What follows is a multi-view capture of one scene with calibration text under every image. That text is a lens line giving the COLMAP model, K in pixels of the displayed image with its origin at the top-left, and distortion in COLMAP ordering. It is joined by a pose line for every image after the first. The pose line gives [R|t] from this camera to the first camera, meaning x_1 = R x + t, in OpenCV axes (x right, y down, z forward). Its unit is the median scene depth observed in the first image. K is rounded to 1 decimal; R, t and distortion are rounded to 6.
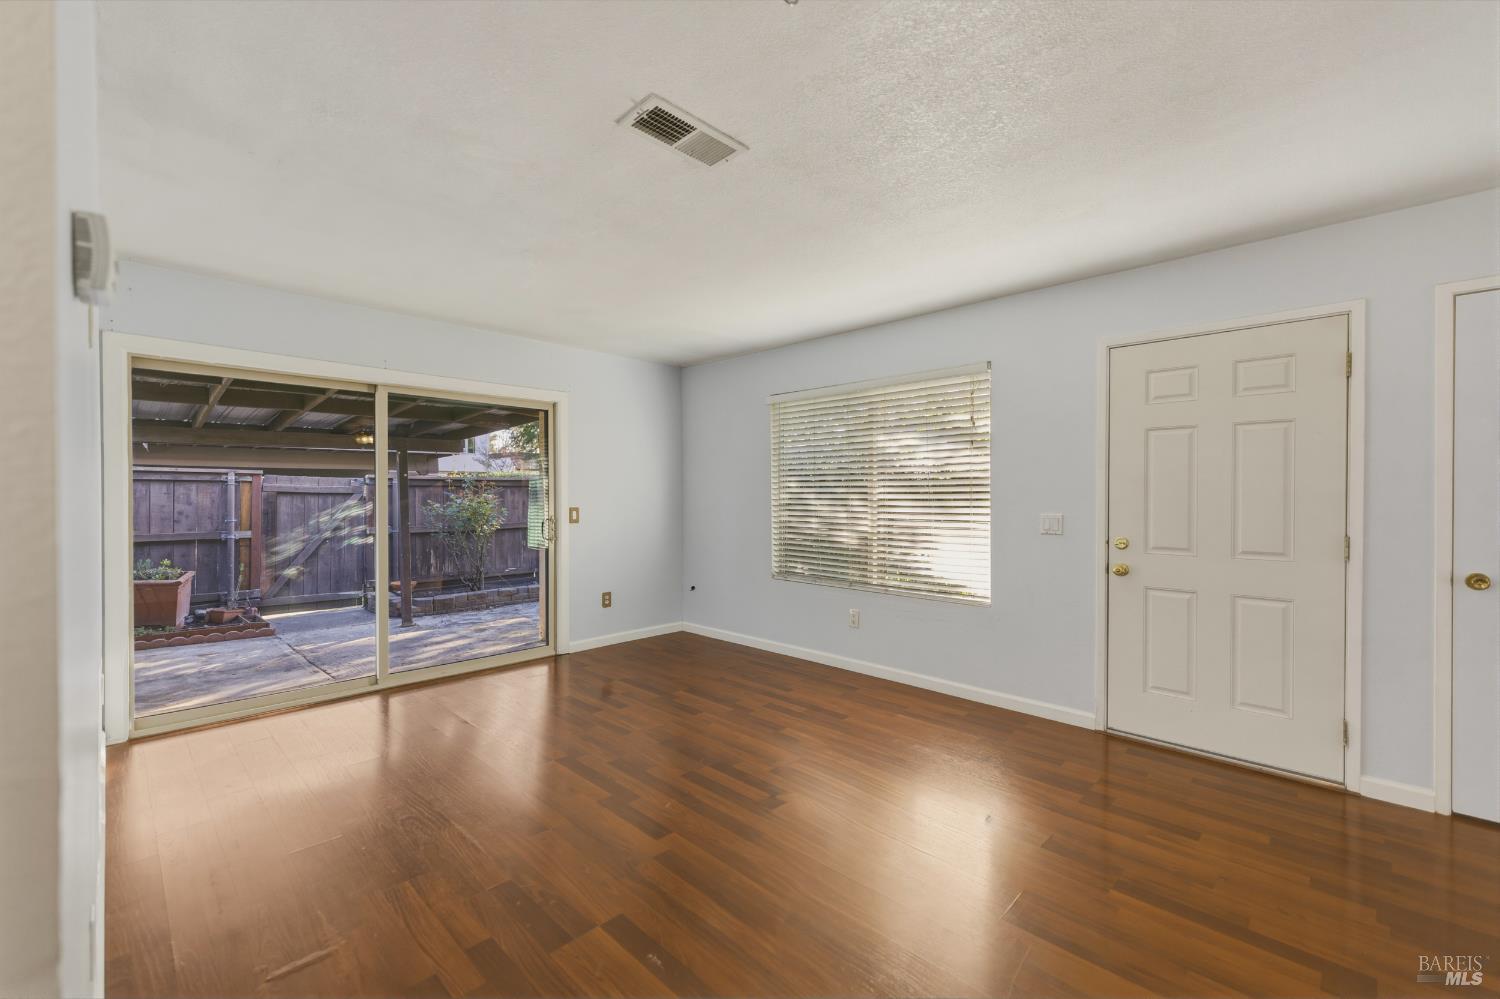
lens RADIAL K [[624.7, 0, 750.0], [0, 624.7, 499.5], [0, 0, 1]] dist [0.003166, 0.000688]
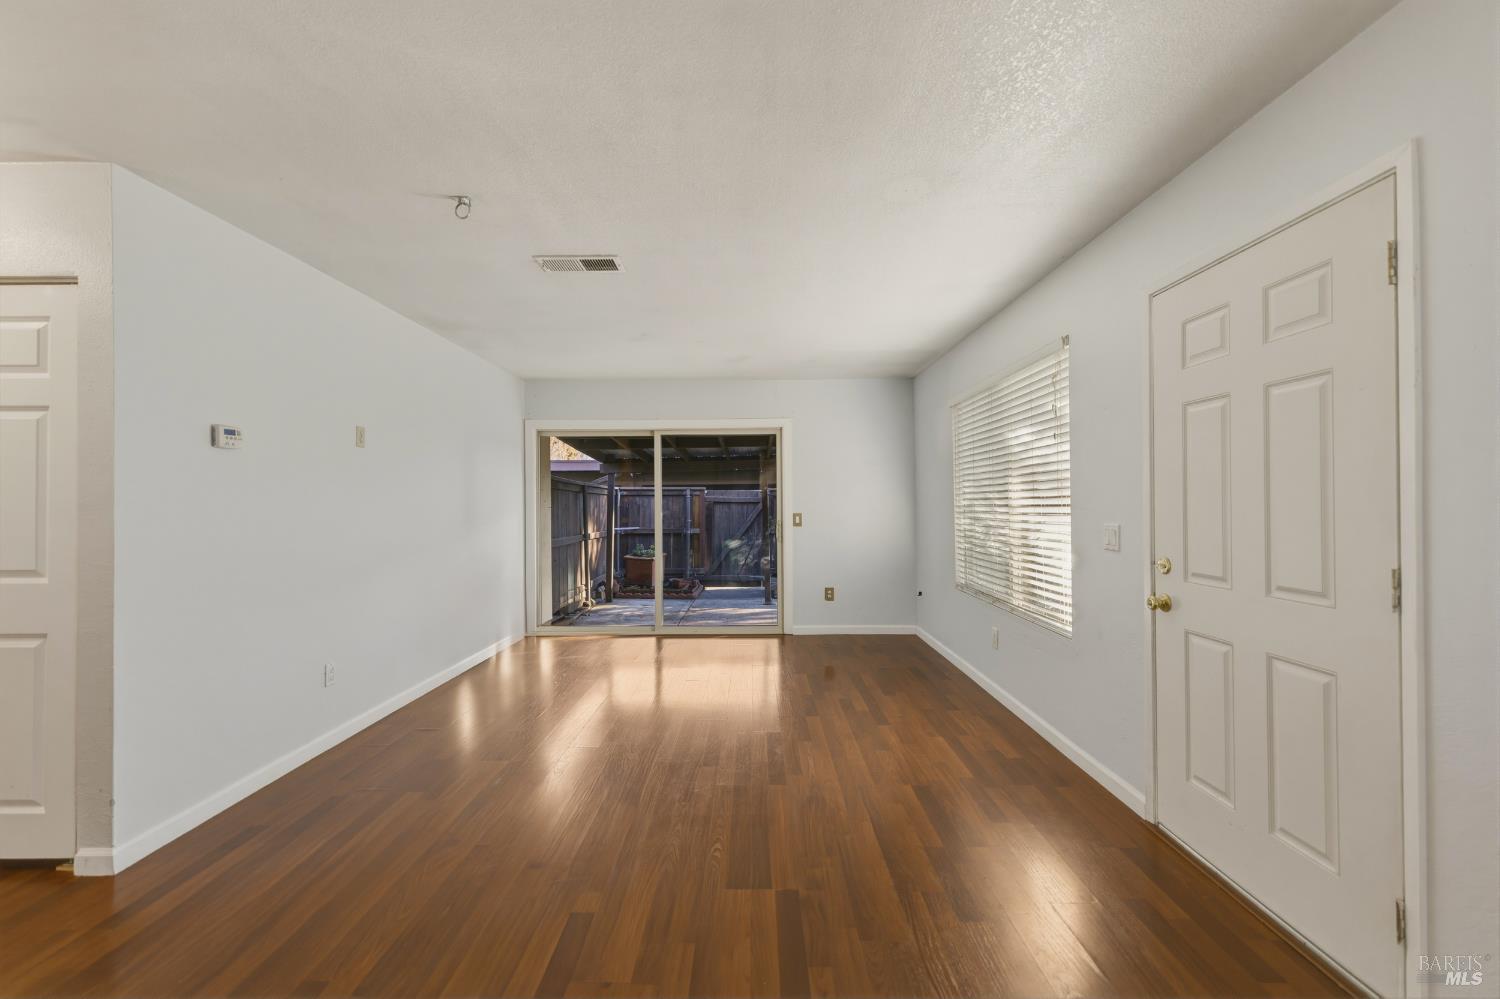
lens RADIAL K [[624.7, 0, 750.0], [0, 624.7, 499.5], [0, 0, 1]] dist [0.003166, 0.000688]
pose [[0.692102, -0.011763, -0.721703, 0.530292], [0.004533, 0.999918, -0.011951, 0.000405], [0.721785, 0.005000, 0.692099, 0.110219]]
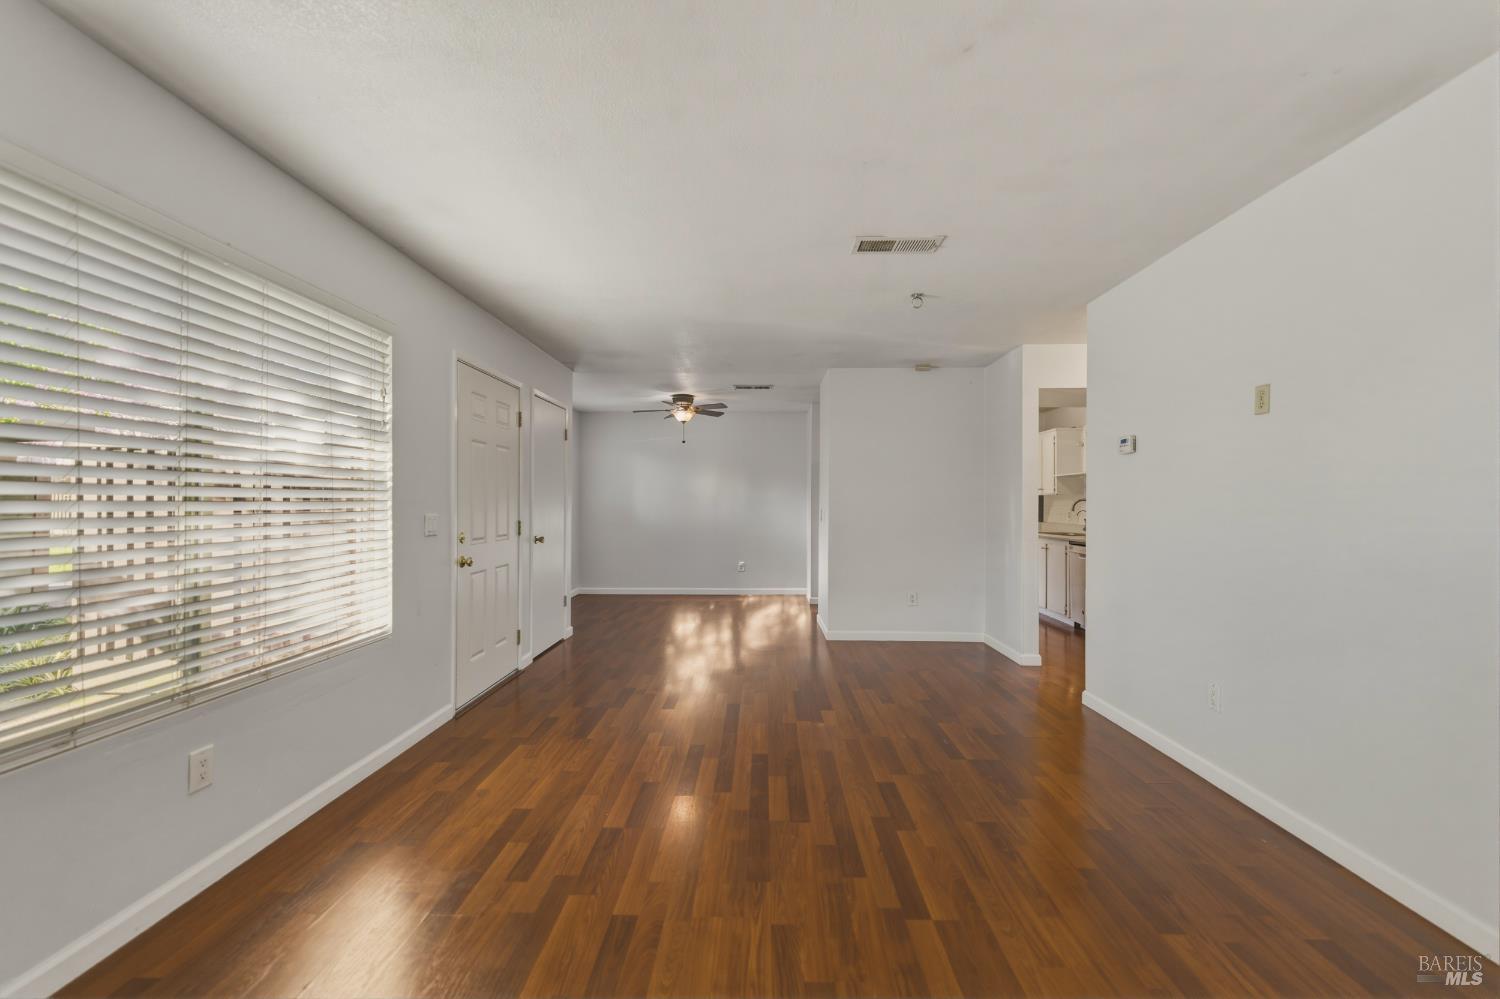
lens RADIAL K [[624.7, 0, 750.0], [0, 624.7, 499.5], [0, 0, 1]] dist [0.003166, 0.000688]
pose [[-0.682861, -0.003726, 0.730539, -0.388532], [-0.000848, 0.999990, 0.004307, -0.002608], [-0.730548, 0.002322, -0.682857, 0.938321]]
